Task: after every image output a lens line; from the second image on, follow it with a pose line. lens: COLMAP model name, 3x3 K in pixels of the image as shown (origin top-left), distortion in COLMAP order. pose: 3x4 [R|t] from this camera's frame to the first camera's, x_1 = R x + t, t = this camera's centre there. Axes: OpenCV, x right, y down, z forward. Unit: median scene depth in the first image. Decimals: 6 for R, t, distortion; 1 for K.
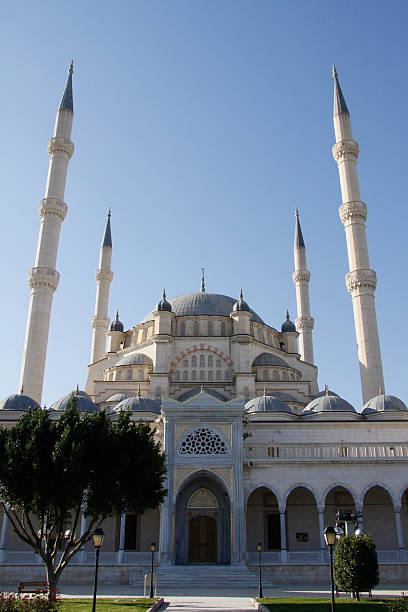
lens RADIAL K [[409.4, 0, 204.0], [0, 409.4, 306.0], [0, 0, 1]] dist [-0.001642, -0.002366]
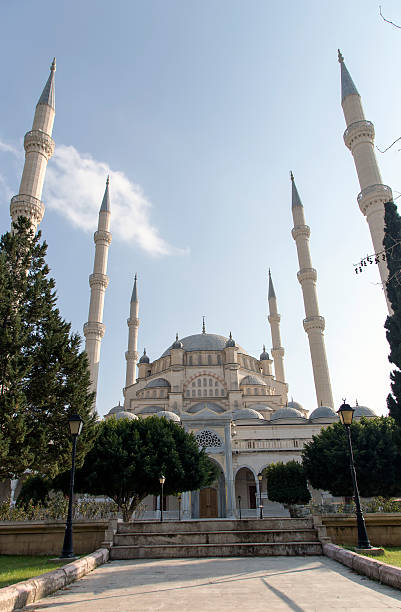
lens RADIAL K [[368.1, 0, 200.5], [0, 368.1, 306.0], [0, 0, 1]] dist [0.063940, 0.000065]
pose [[0.999344, -0.033086, -0.014747, 0.007975], [0.032606, 0.998966, -0.031674, -0.095143], [0.015780, 0.031172, 0.999389, -0.308708]]
